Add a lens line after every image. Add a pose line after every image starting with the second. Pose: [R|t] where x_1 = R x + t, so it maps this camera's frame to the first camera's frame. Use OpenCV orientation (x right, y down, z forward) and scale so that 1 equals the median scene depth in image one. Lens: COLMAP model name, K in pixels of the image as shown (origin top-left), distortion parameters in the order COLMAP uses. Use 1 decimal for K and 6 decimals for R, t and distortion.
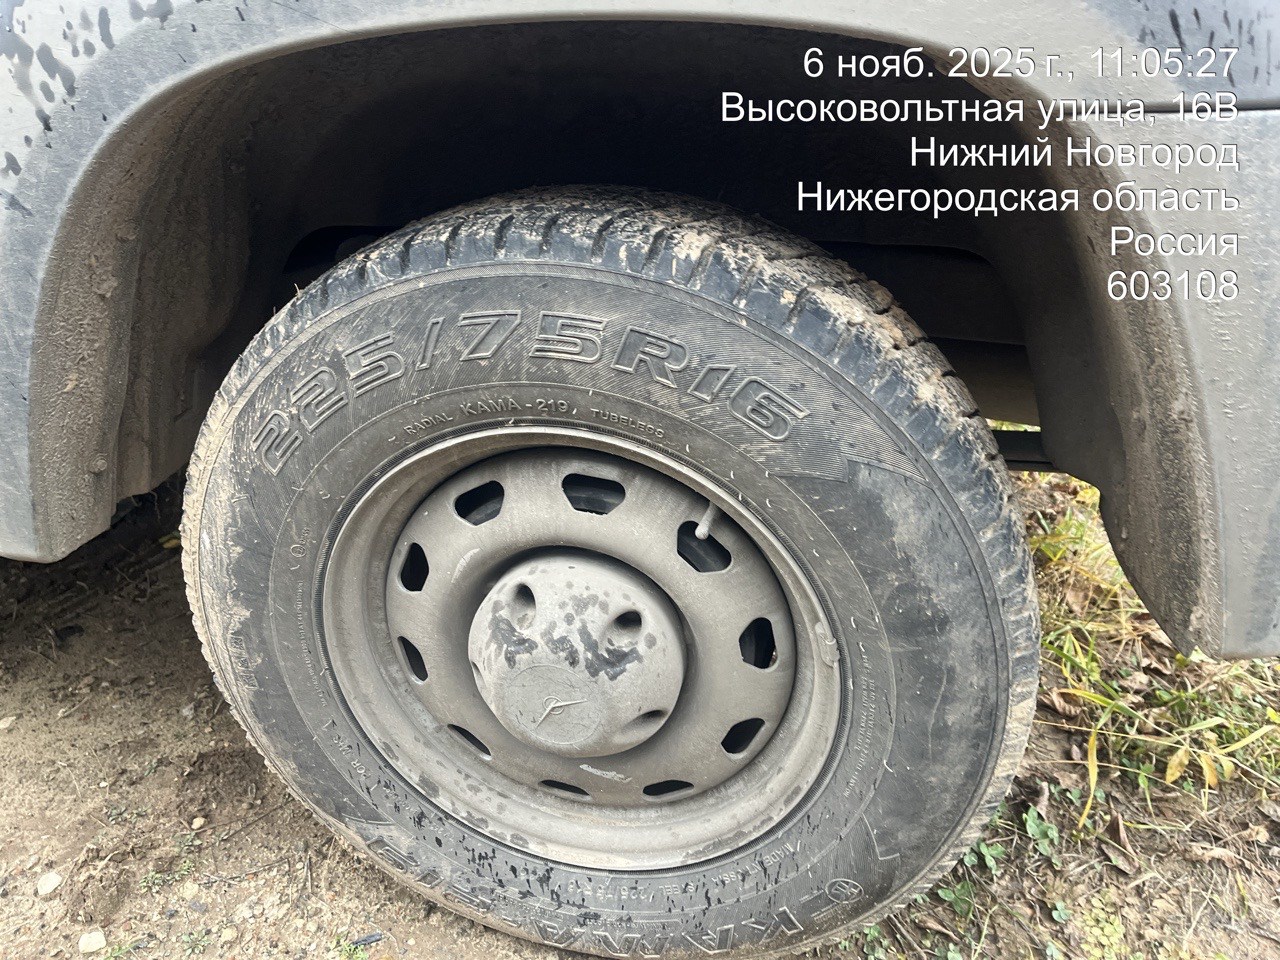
lens RADIAL K [[963.6, 0, 631.8], [0, 963.6, 475.9], [0, 0, 1]] dist [0.063966, -0.080034]
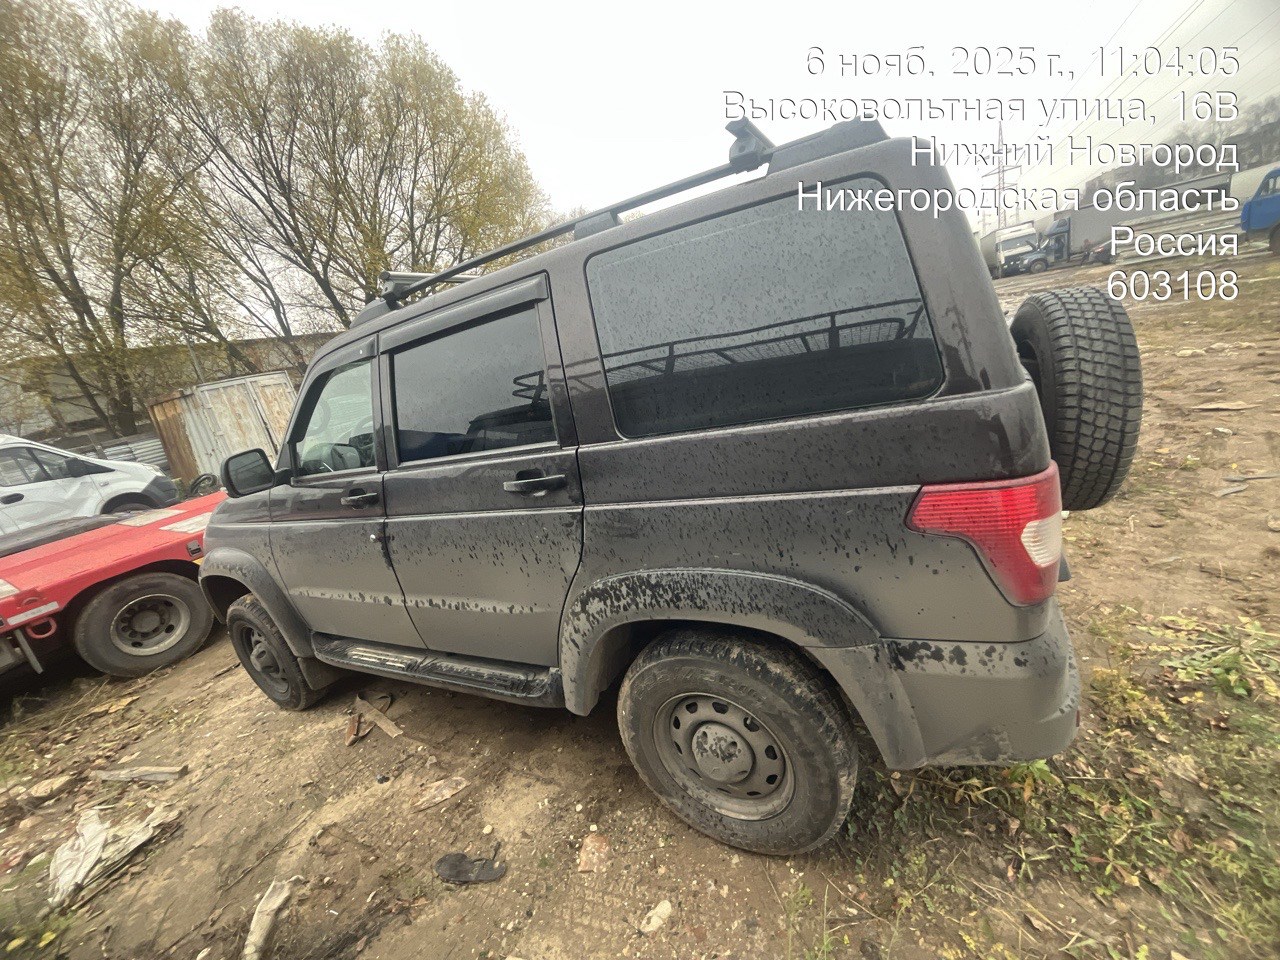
lens RADIAL K [[512.0, 0, 641.5], [0, 512.0, 473.3], [0, 0, 1]] dist [-0.004452, -0.000029]
pose [[0.950052, -0.102444, -0.294799, 0.304529], [0.040954, 0.977346, -0.207649, -0.414196], [0.309393, 0.185204, 0.932725, -0.982647]]
